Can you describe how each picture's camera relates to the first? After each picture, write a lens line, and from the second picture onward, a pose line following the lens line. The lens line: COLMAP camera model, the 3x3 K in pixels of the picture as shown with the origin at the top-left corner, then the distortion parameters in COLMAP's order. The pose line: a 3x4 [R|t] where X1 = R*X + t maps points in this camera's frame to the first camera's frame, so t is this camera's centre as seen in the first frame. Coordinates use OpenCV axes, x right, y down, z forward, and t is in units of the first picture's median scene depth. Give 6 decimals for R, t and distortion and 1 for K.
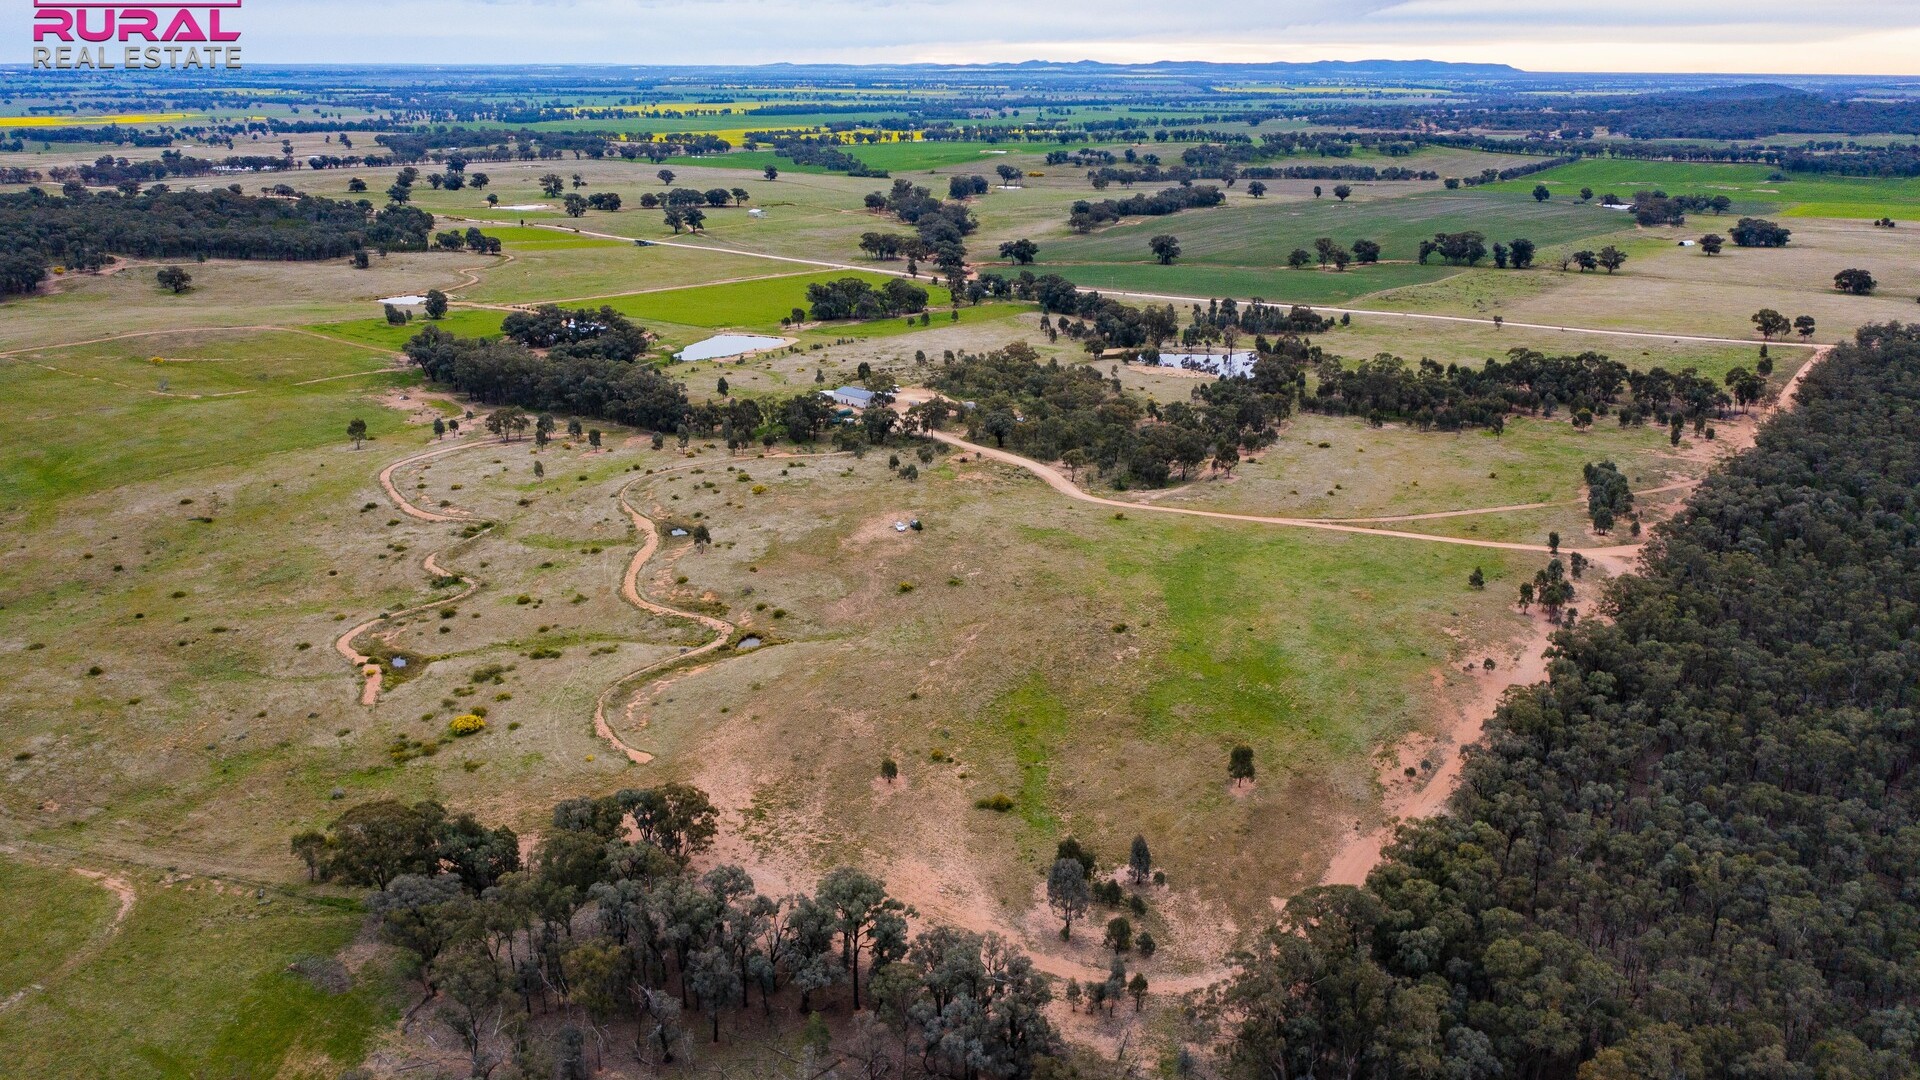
lens RADIAL K [[1522.1, 0, 957.2], [0, 1522.1, 543.5], [0, 0, 1]] dist [-0.016446, 0.012214]
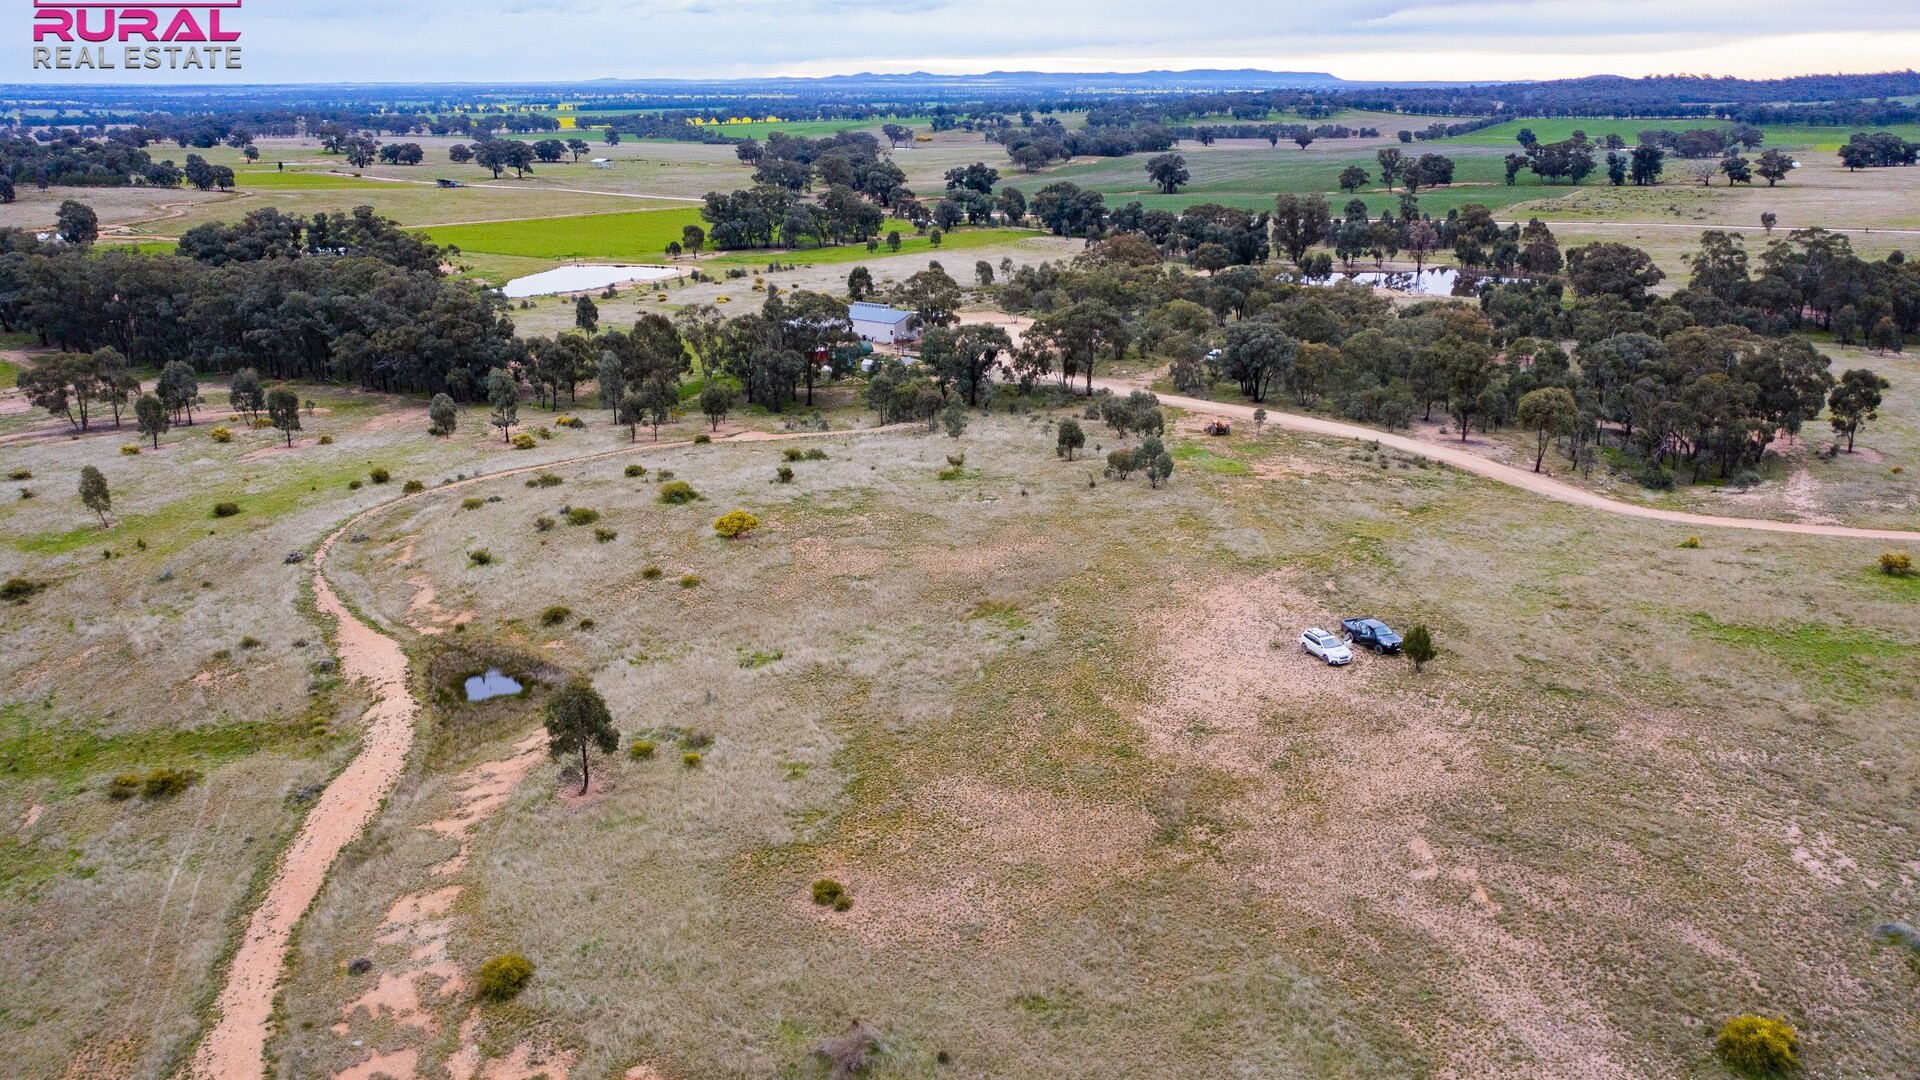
lens RADIAL K [[1522.1, 0, 957.2], [0, 1522.1, 543.5], [0, 0, 1]] dist [-0.016446, 0.012214]
pose [[0.994141, -0.039407, 0.100648, -0.057535], [0.040422, 0.999150, -0.008070, -0.013265], [-0.100244, 0.012091, 0.994889, 0.329060]]
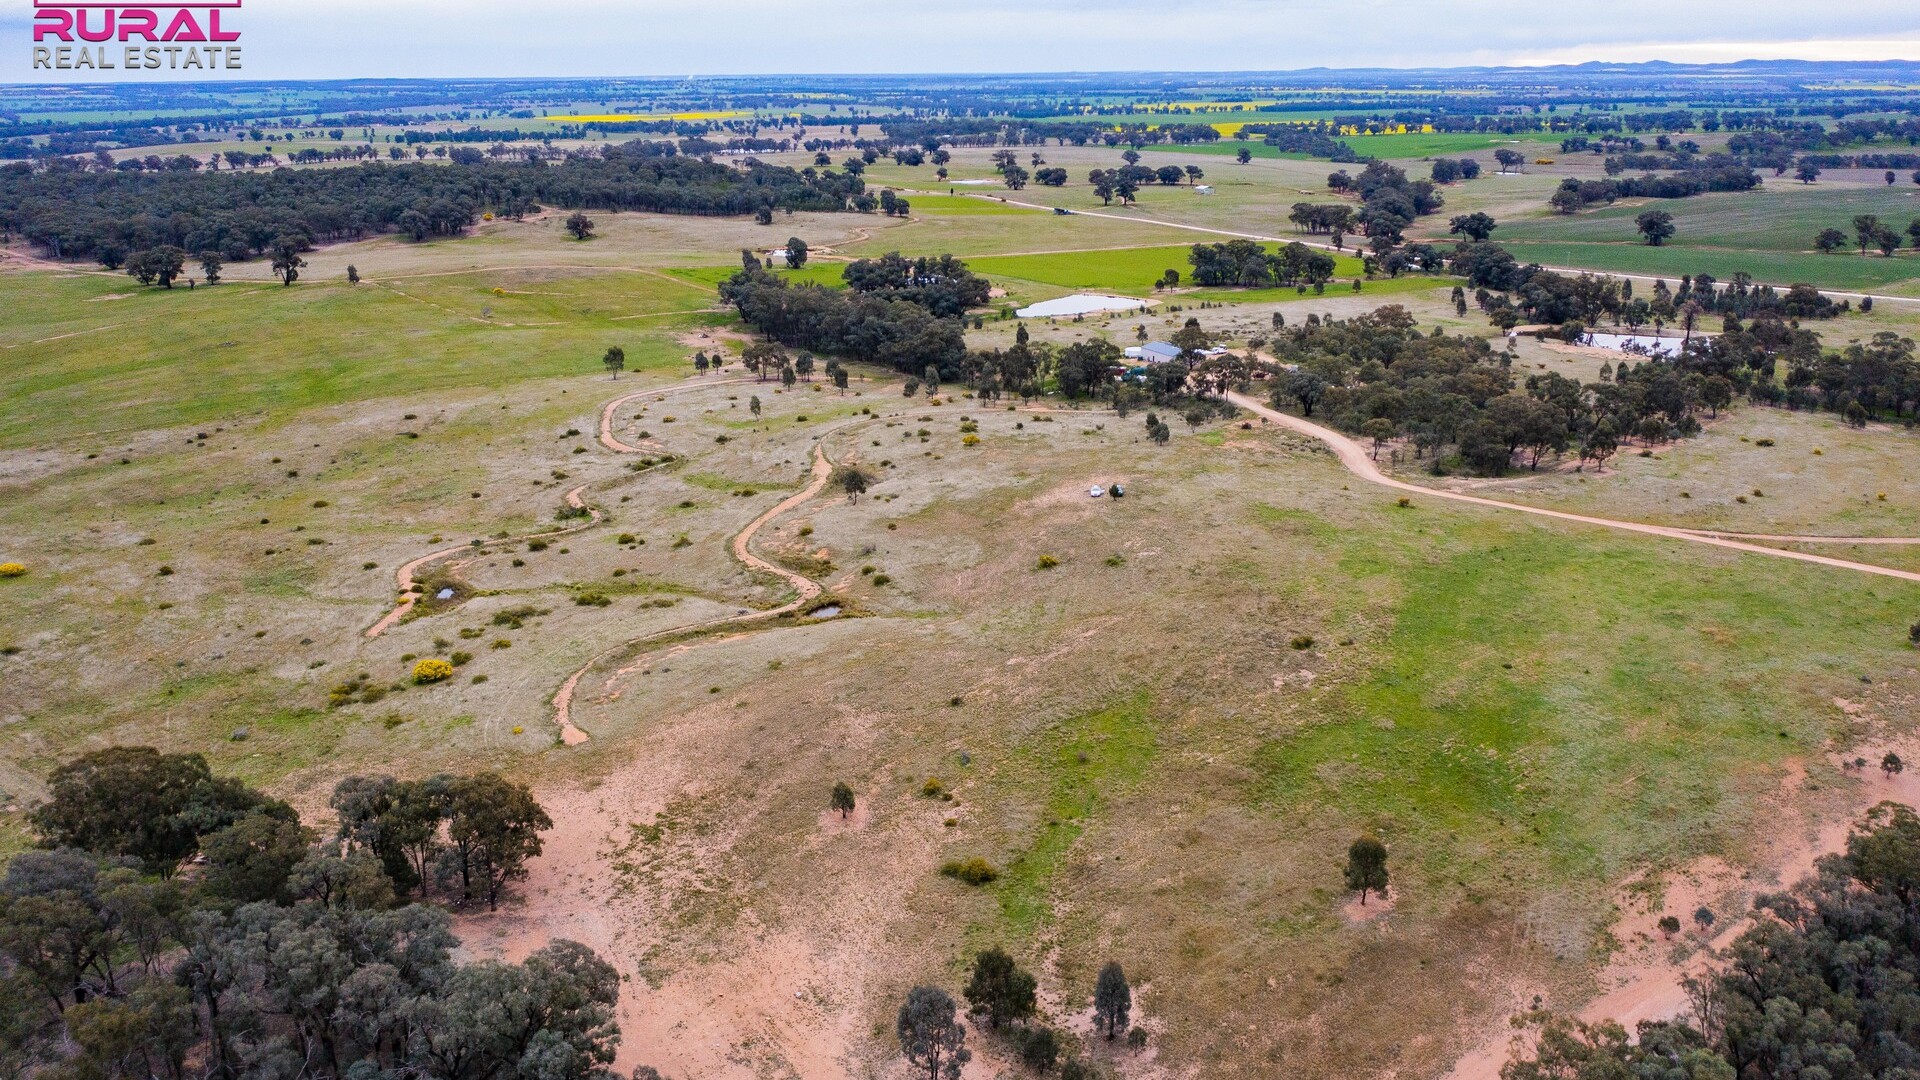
lens RADIAL K [[1522.1, 0, 957.2], [0, 1522.1, 543.5], [0, 0, 1]] dist [-0.016446, 0.012214]
pose [[0.944421, 0.085598, -0.317399, 0.064657], [-0.087016, 0.996159, 0.009736, 0.006371], [0.317014, 0.018423, 0.948242, 0.106638]]
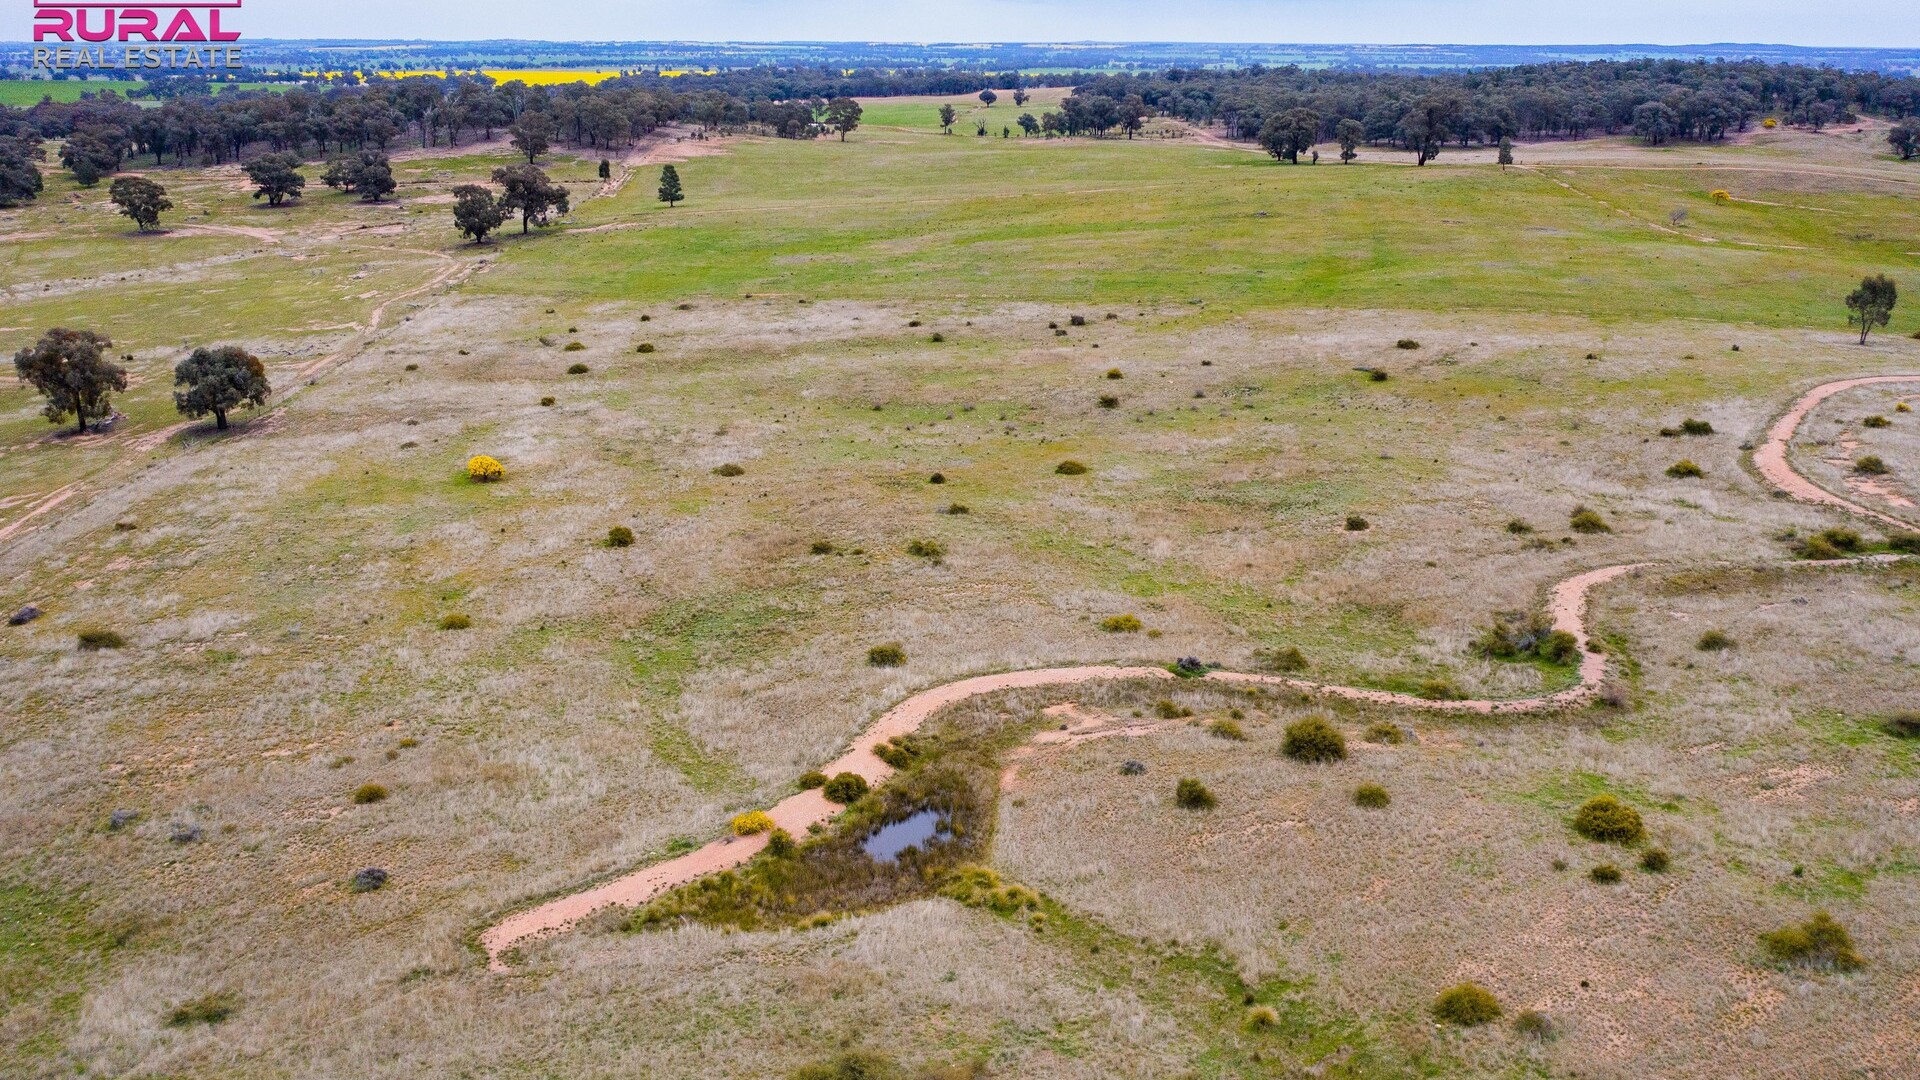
lens RADIAL K [[1522.1, 0, 957.2], [0, 1522.1, 543.5], [0, 0, 1]] dist [-0.016446, 0.012214]
pose [[0.414537, 0.281418, -0.865427, -0.057951], [-0.275996, 0.945072, 0.175116, -0.006344], [0.867171, 0.166263, 0.469437, 0.331427]]
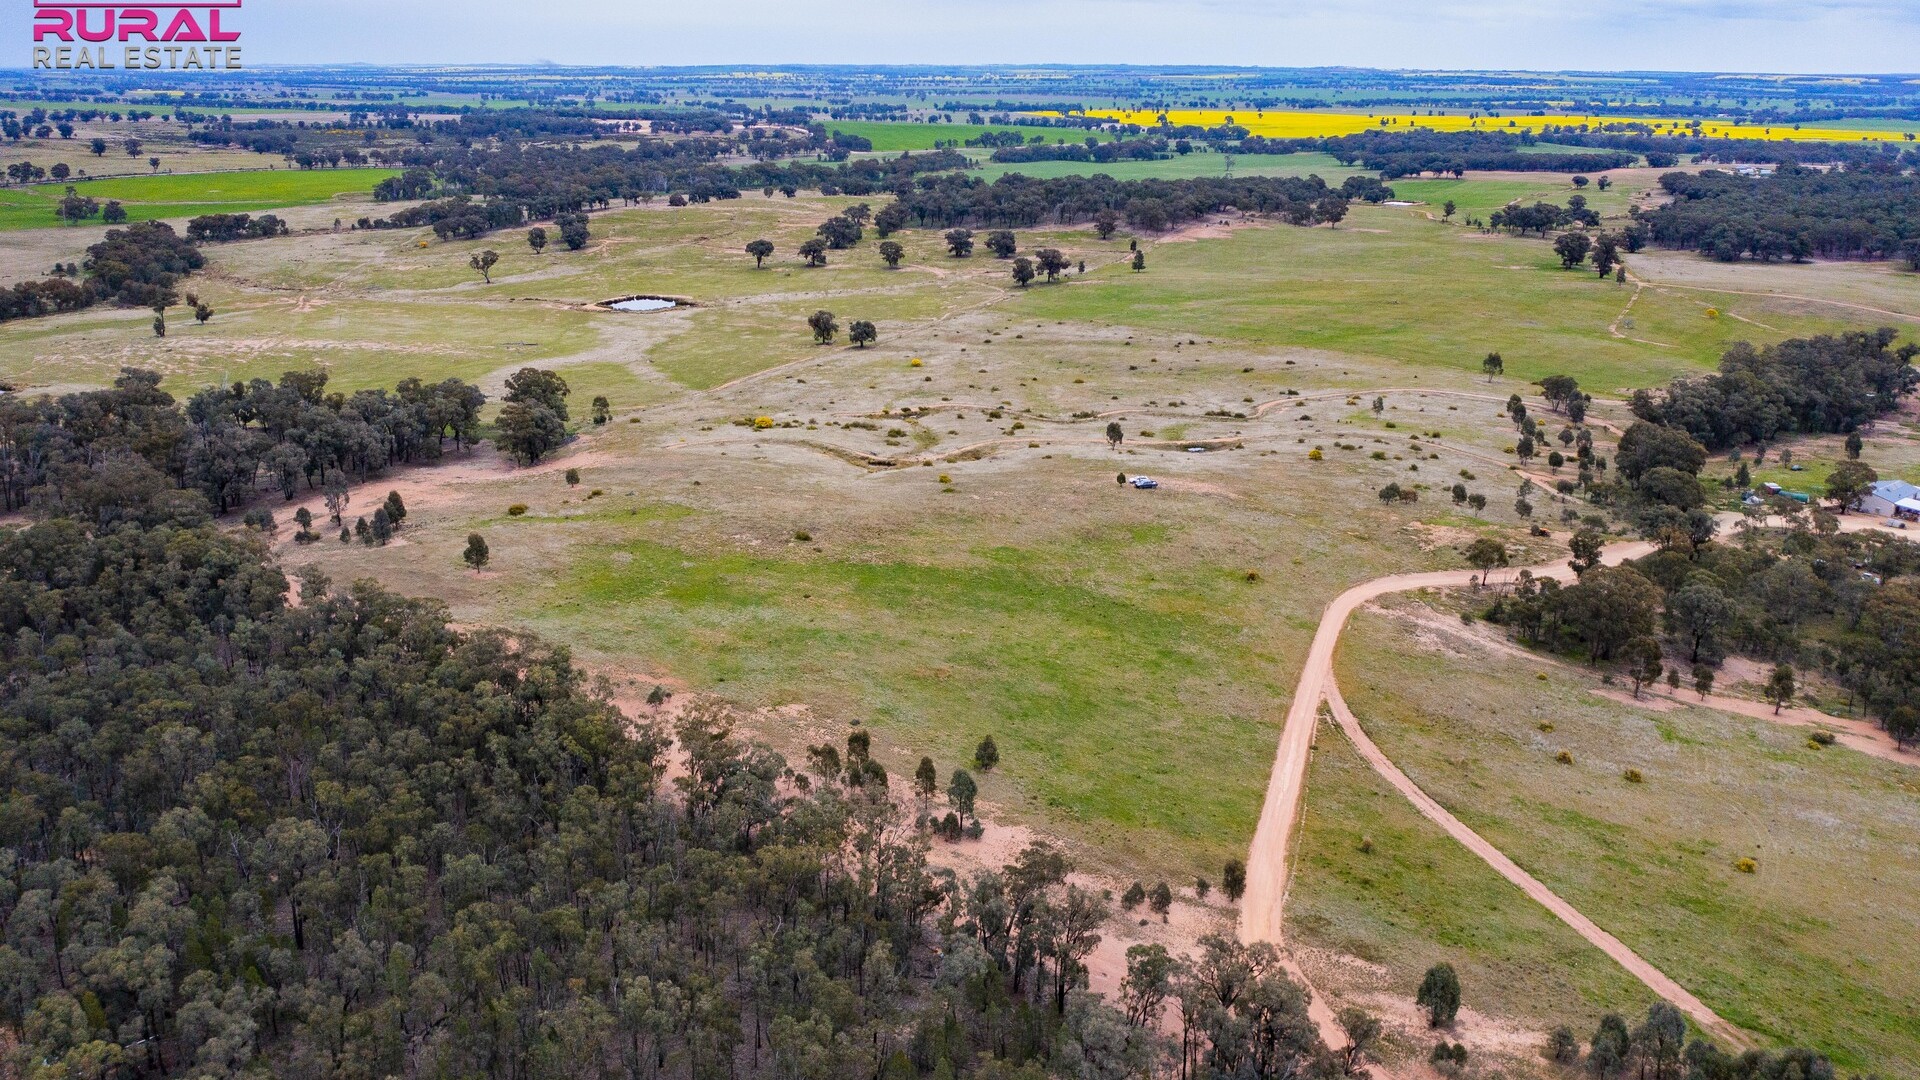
lens RADIAL K [[1522.1, 0, 957.2], [0, 1522.1, 543.5], [0, 0, 1]] dist [-0.016446, 0.012214]
pose [[-0.087573, 0.296401, -0.951040, 0.376743], [-0.308535, 0.899691, 0.308808, -0.099516], [0.947173, 0.320473, 0.012661, 0.400470]]
